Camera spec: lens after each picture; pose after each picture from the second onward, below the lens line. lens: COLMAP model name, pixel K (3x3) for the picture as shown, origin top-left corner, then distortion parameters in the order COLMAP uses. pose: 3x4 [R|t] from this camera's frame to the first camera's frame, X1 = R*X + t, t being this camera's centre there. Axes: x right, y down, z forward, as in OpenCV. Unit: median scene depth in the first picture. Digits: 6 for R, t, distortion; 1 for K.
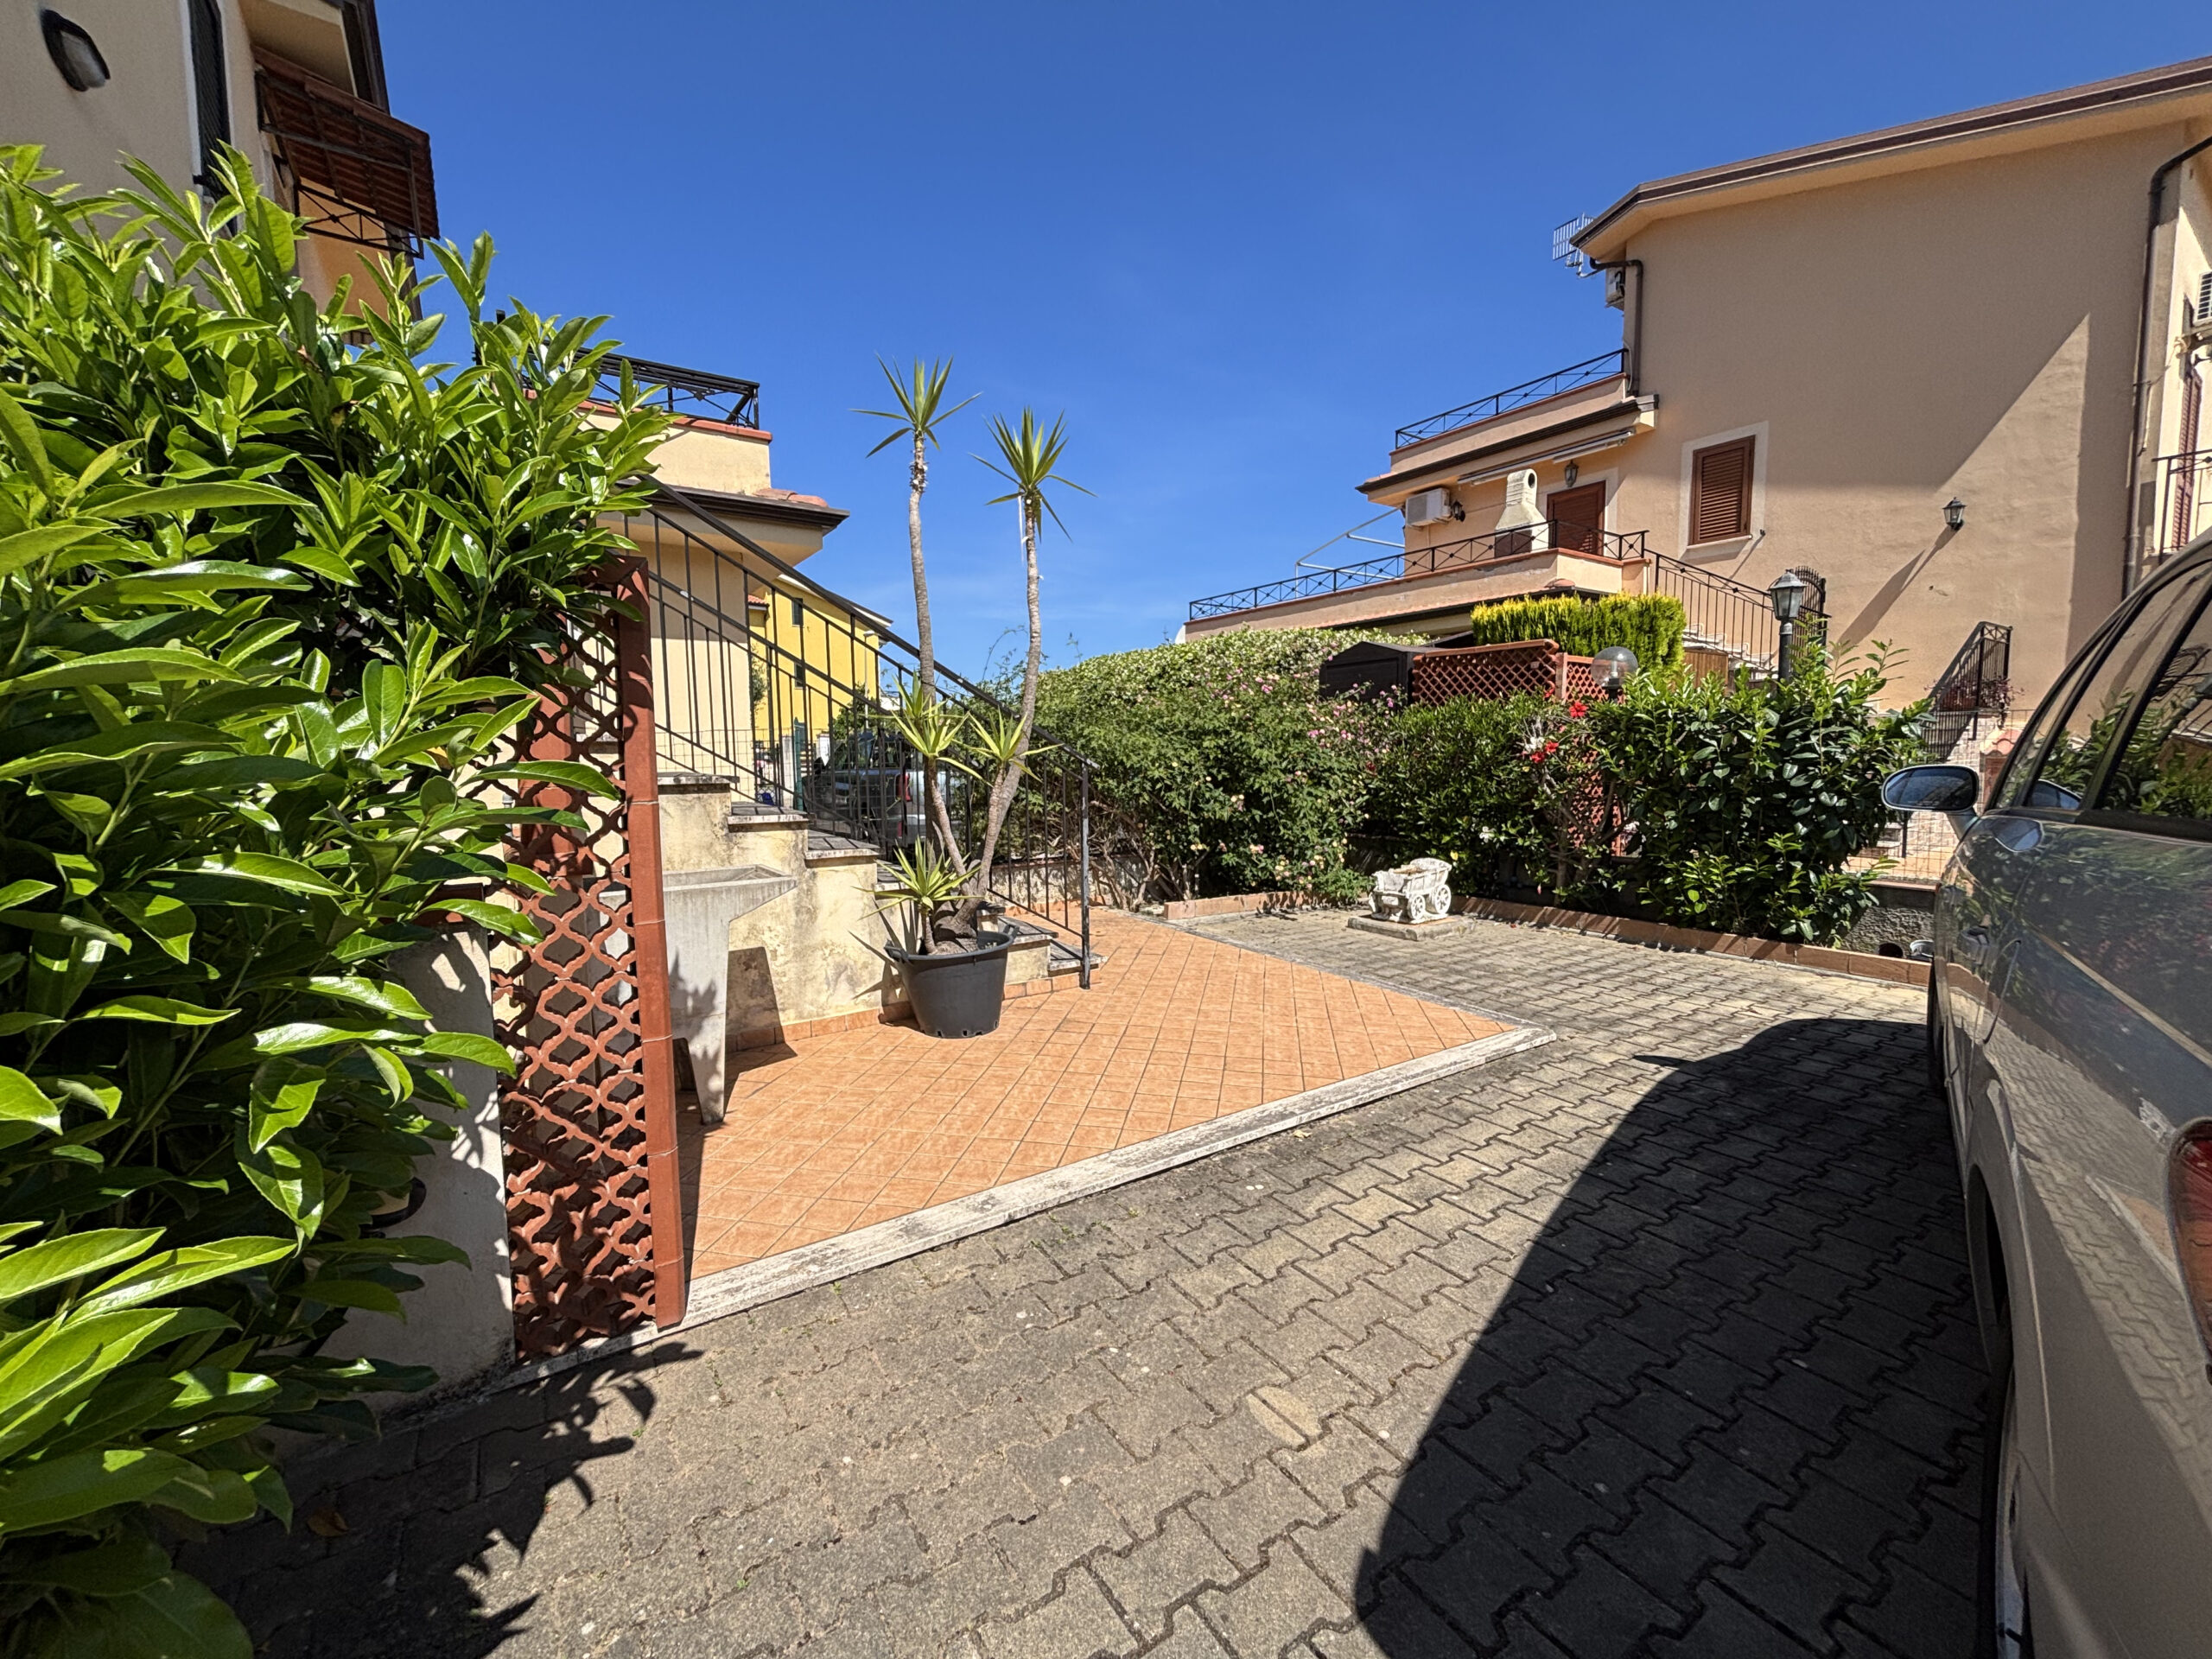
lens RADIAL K [[891.5, 0, 1088.3], [0, 891.5, 814.4], [0, 0, 1]] dist [0.002744, -0.001031]
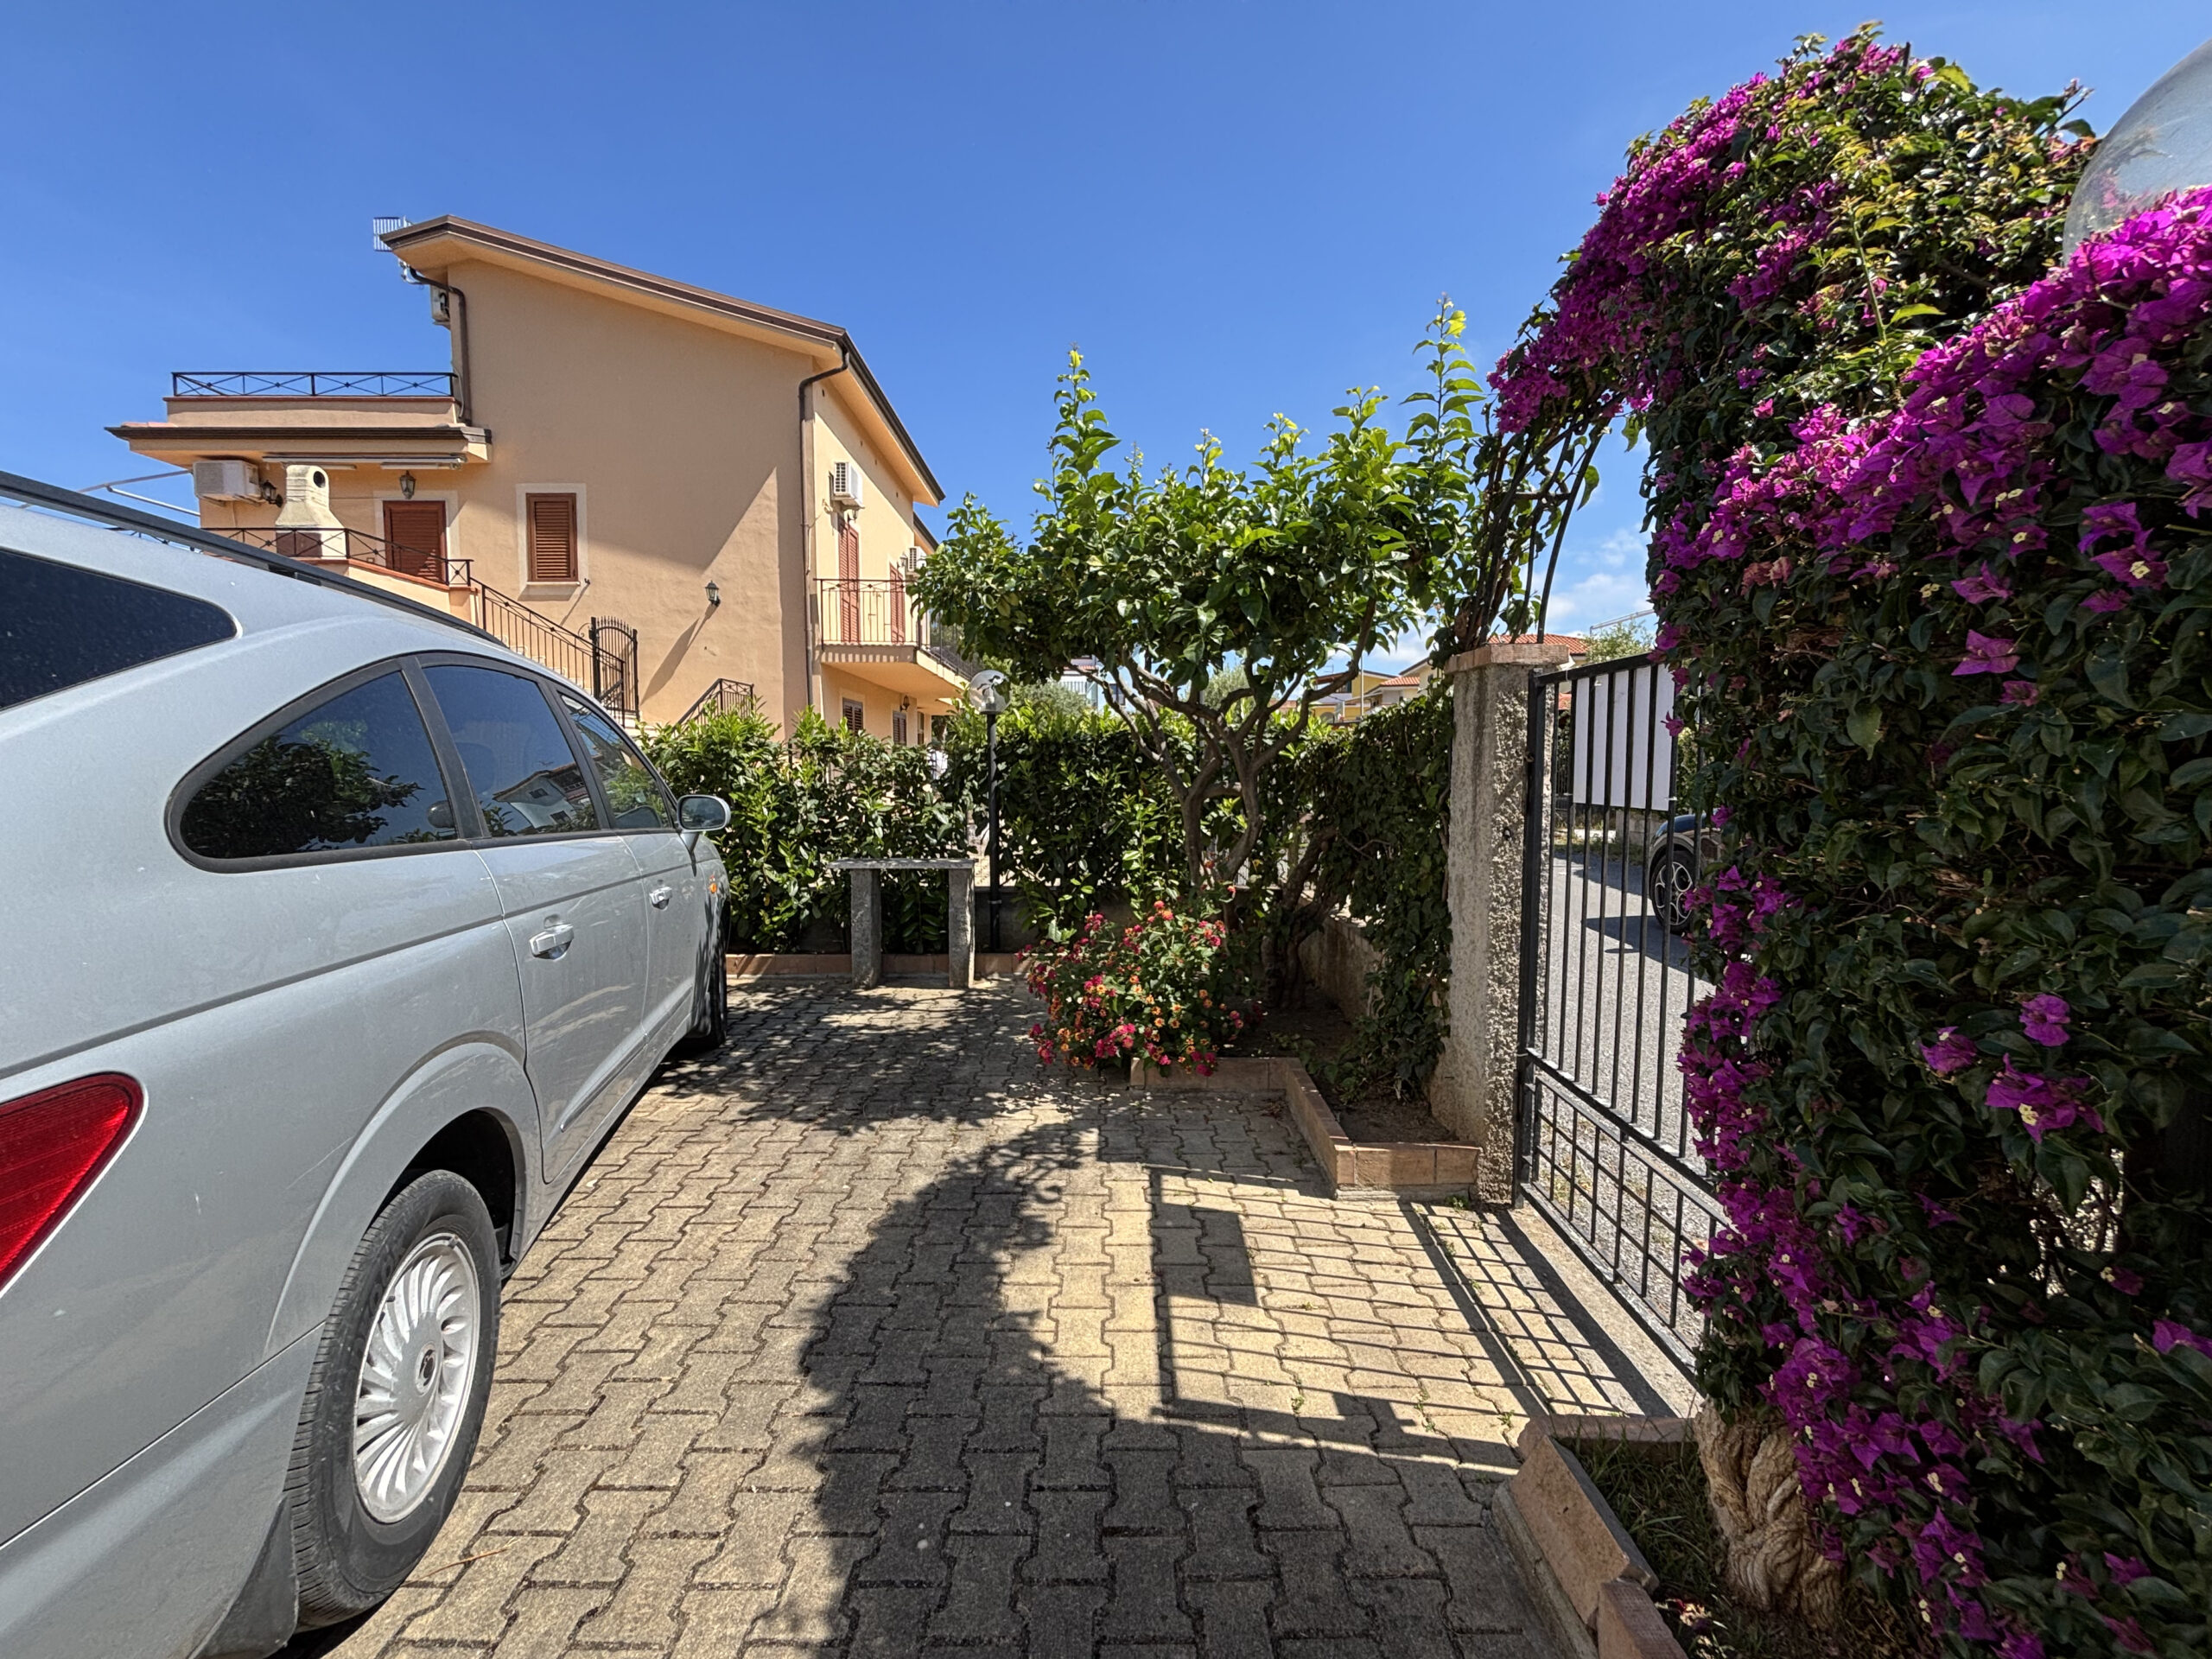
lens RADIAL K [[891.5, 0, 1108.6], [0, 891.5, 823.9], [0, 0, 1]] dist [0.002744, -0.001031]
pose [[0.547914, -0.049351, 0.835078, 0.159223], [0.058121, 0.998092, 0.020850, 0.005905], [-0.834513, 0.037112, 0.549736, -0.164658]]
